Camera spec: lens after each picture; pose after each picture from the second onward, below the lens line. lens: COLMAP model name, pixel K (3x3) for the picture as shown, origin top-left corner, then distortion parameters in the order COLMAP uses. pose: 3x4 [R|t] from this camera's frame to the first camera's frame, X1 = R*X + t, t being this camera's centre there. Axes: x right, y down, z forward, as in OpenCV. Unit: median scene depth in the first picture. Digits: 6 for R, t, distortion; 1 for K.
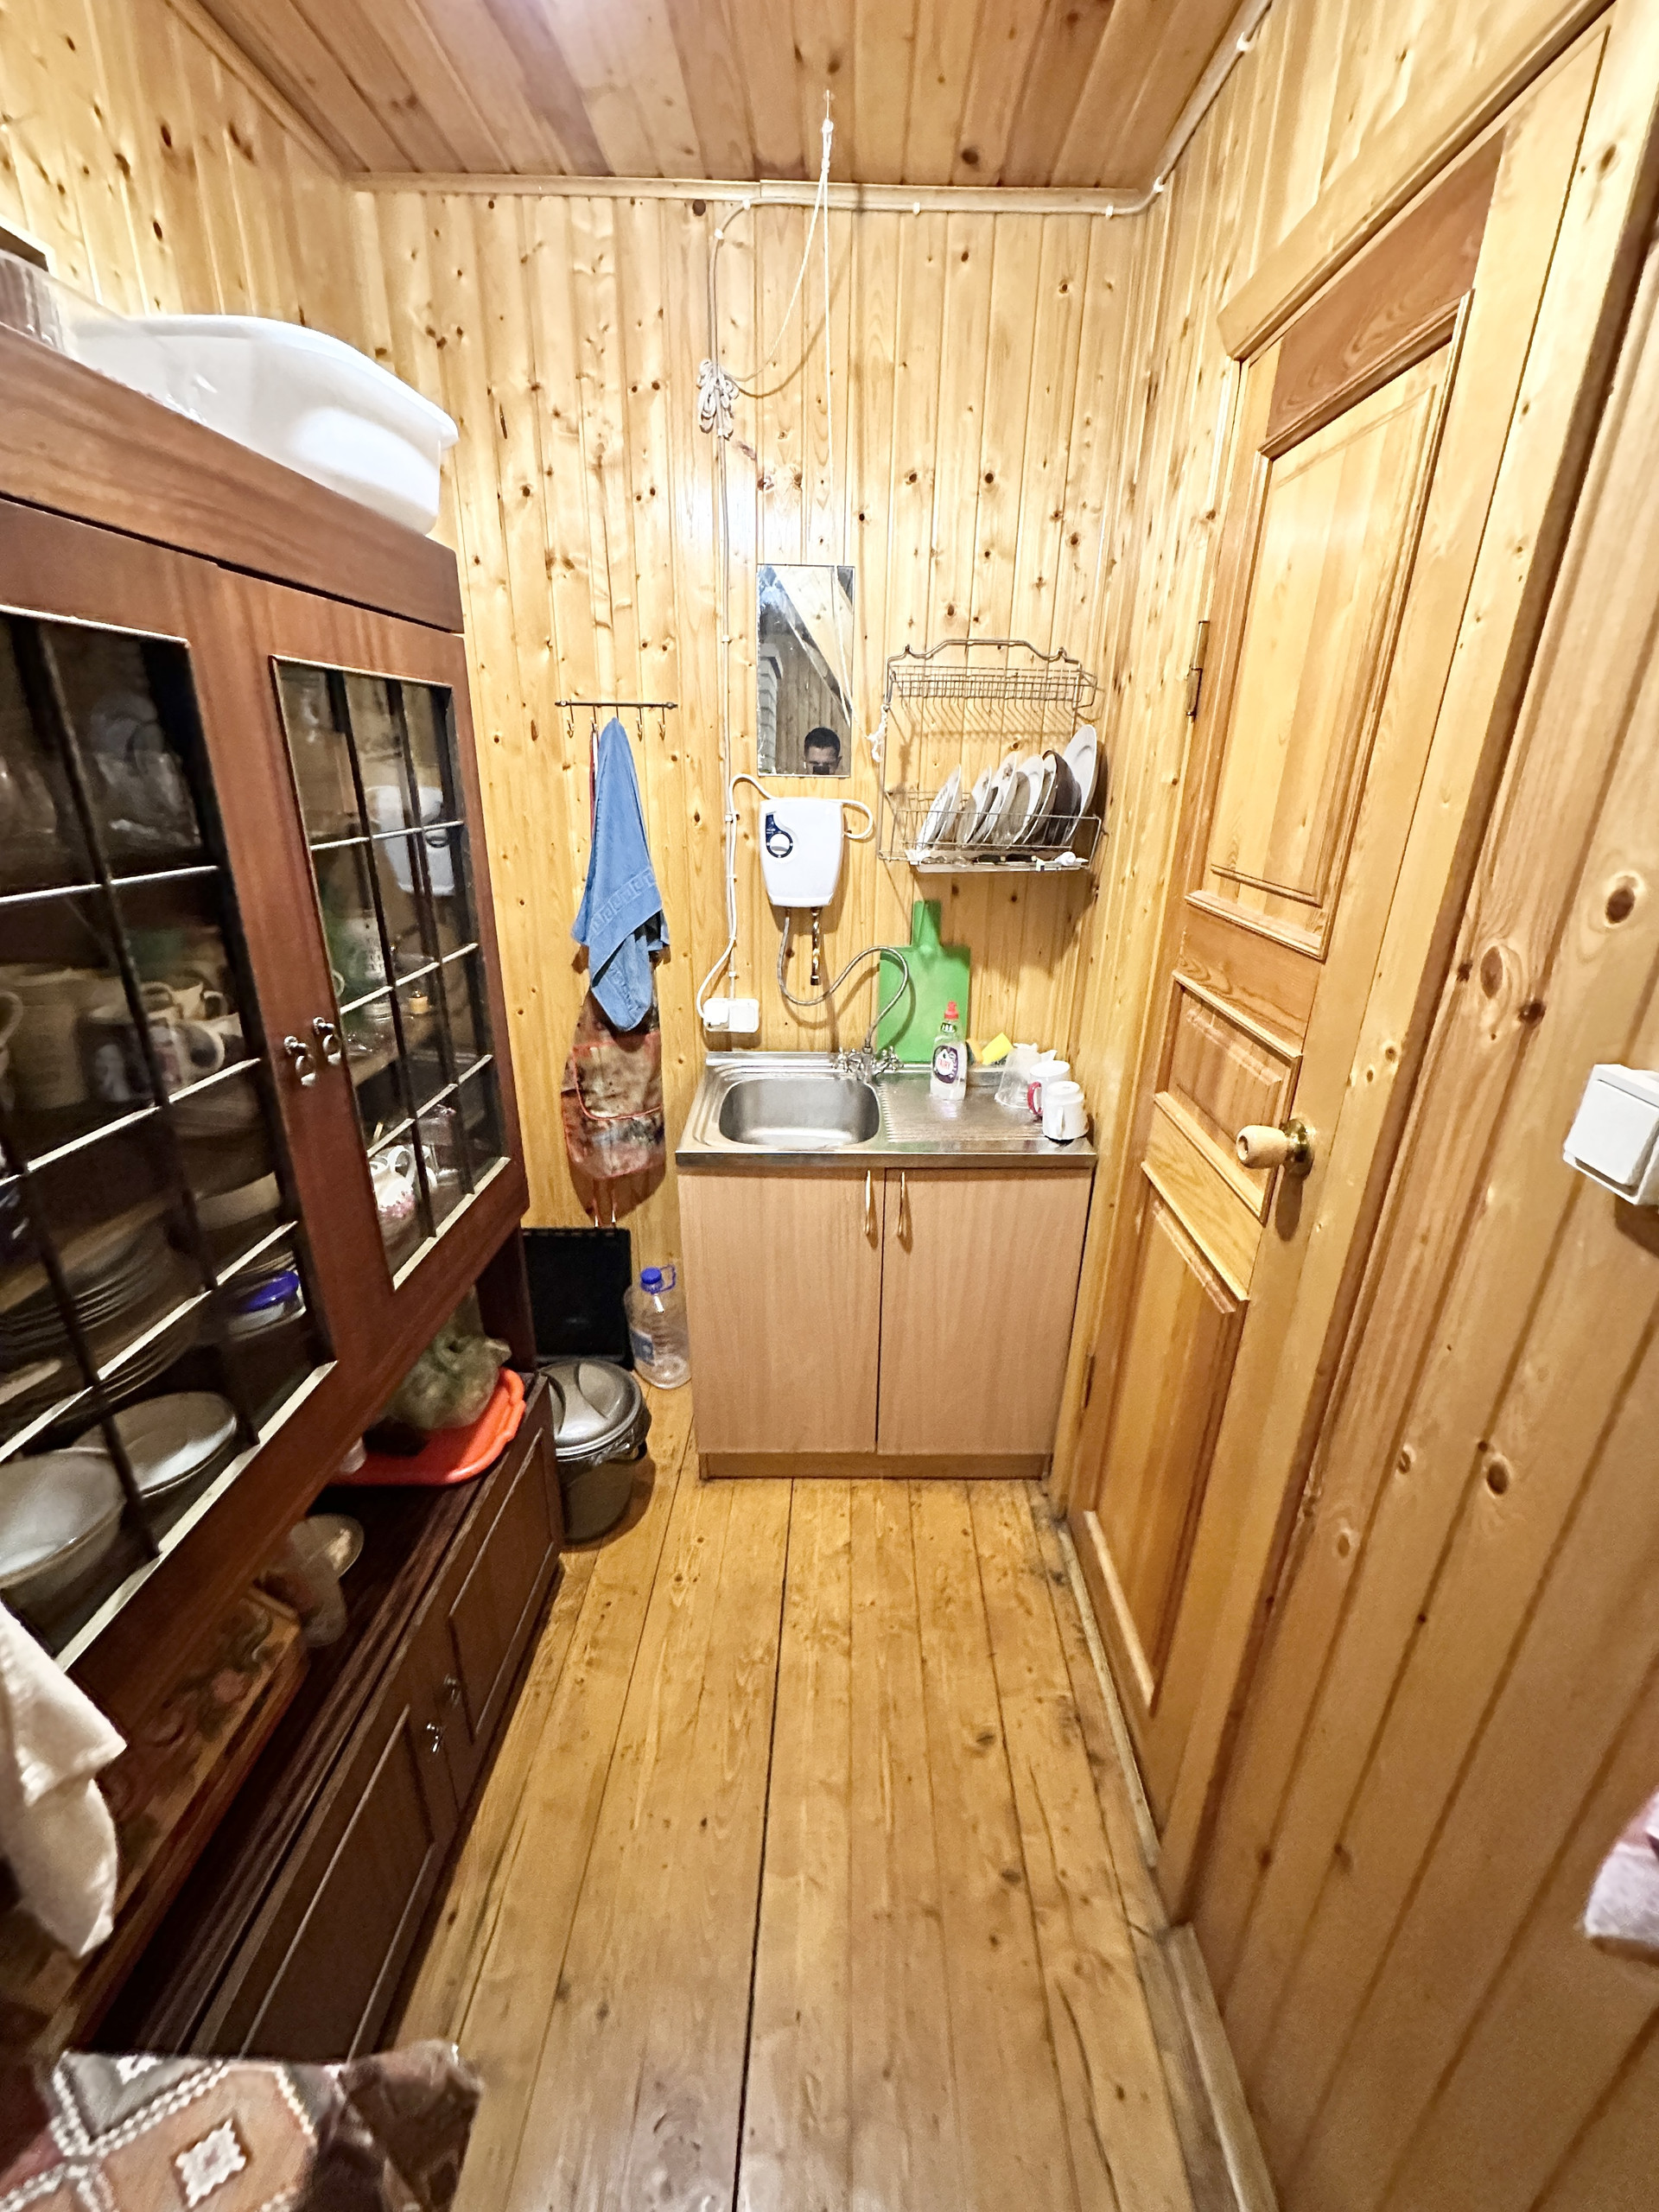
lens RADIAL K [[883.4, 0, 827.8], [0, 883.4, 1106.2], [0, 0, 1]] dist [-0.002097, 0.000788]
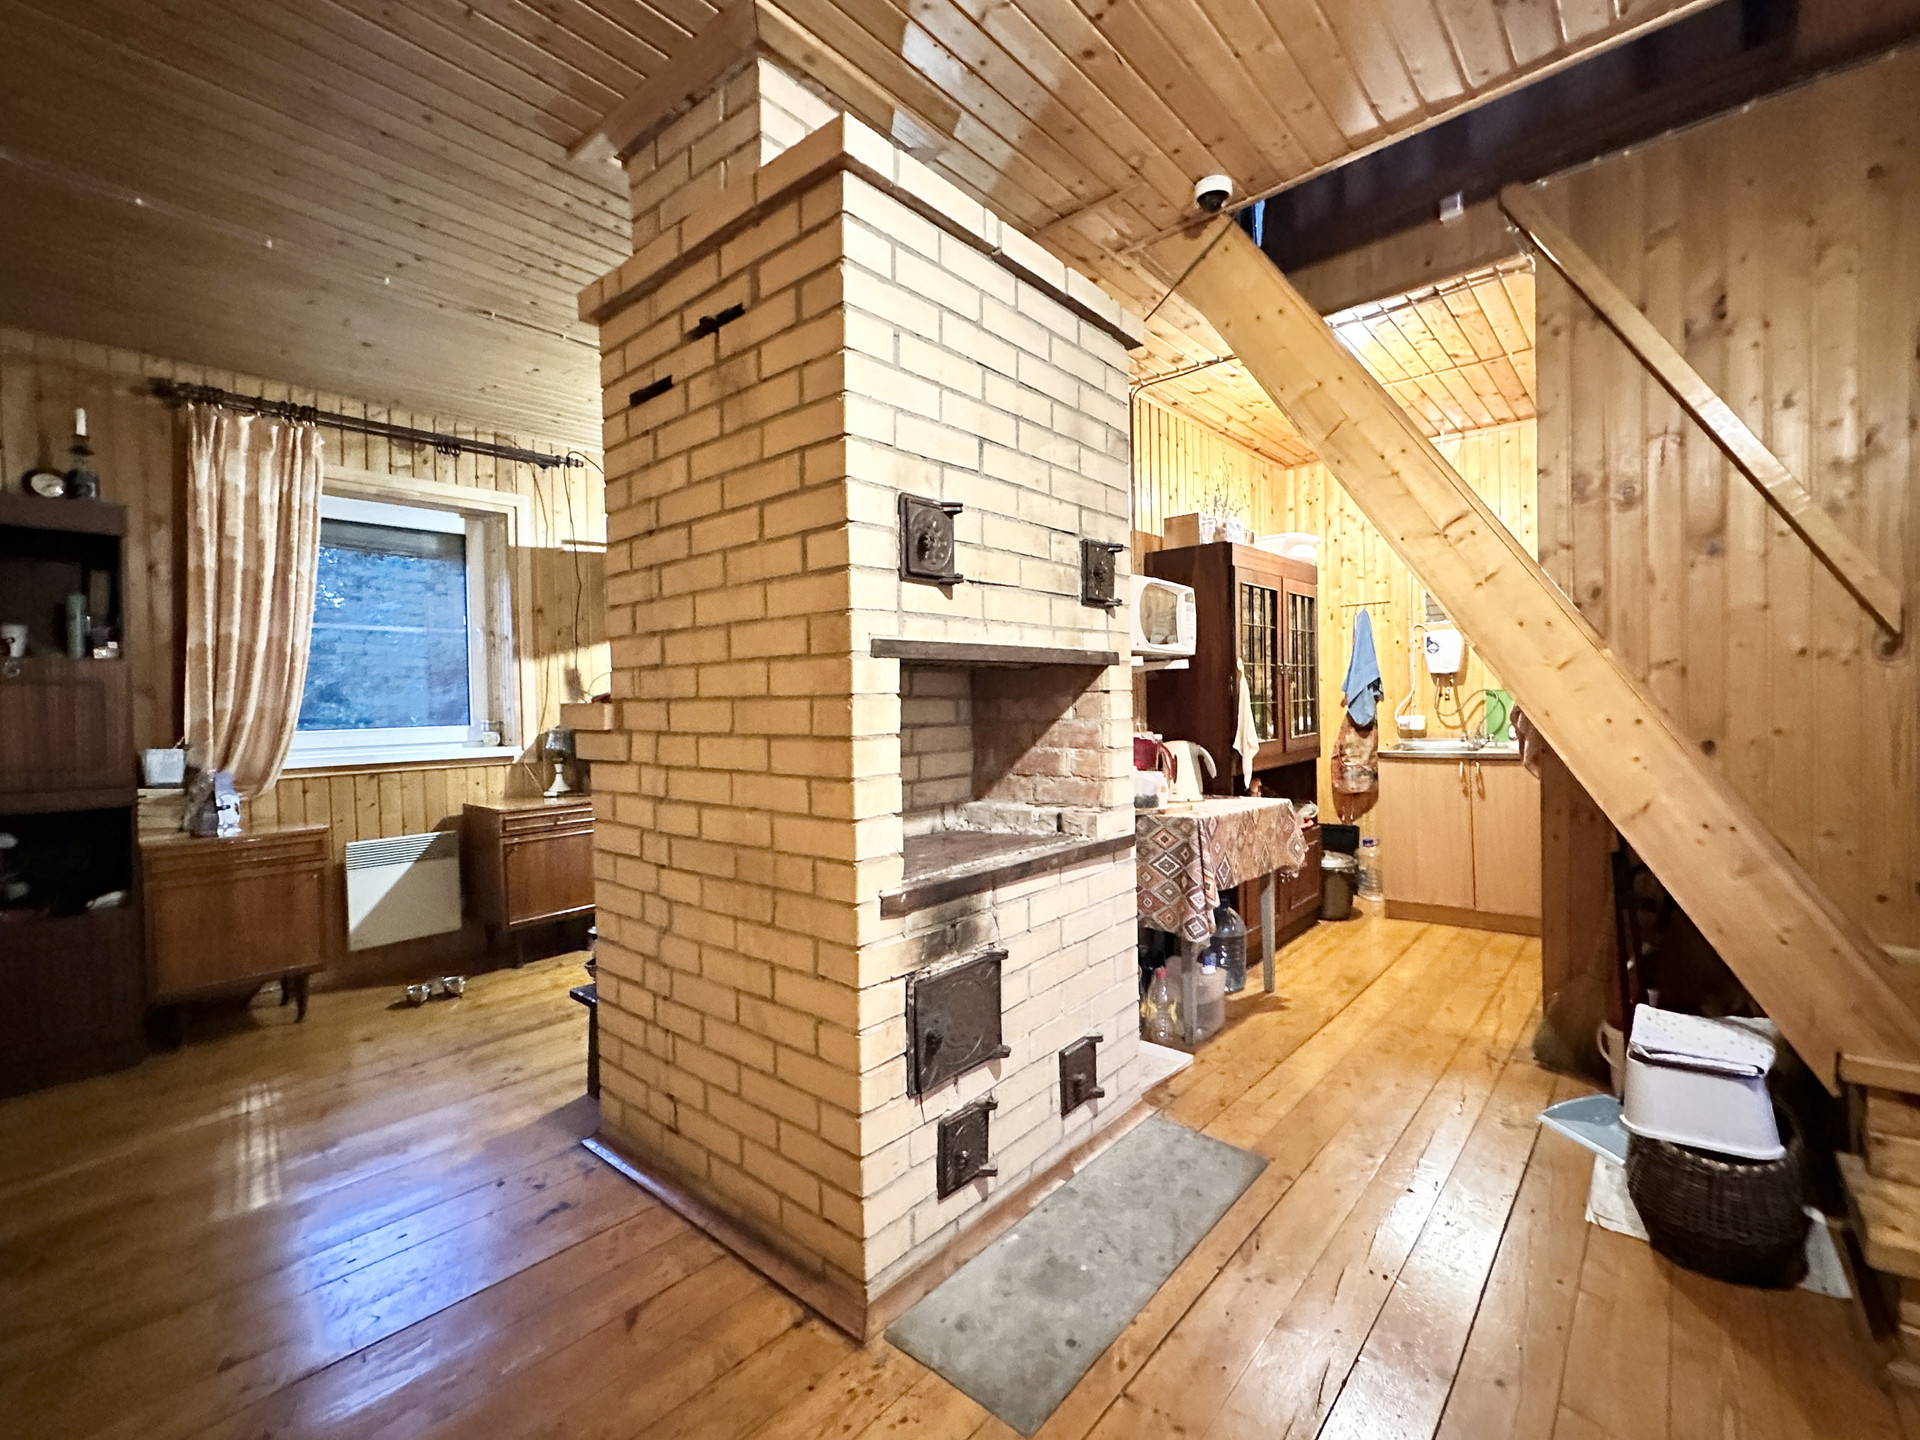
lens RADIAL K [[832.3, 0, 966.8], [0, 832.3, 704.2], [0, 0, 1]] dist [0.012374, 0.001301]
pose [[0.769343, -0.030747, -0.638096, 0.408250], [-0.199027, 0.937594, -0.285143, 0.739992], [0.607042, 0.346371, 0.715211, -1.343570]]
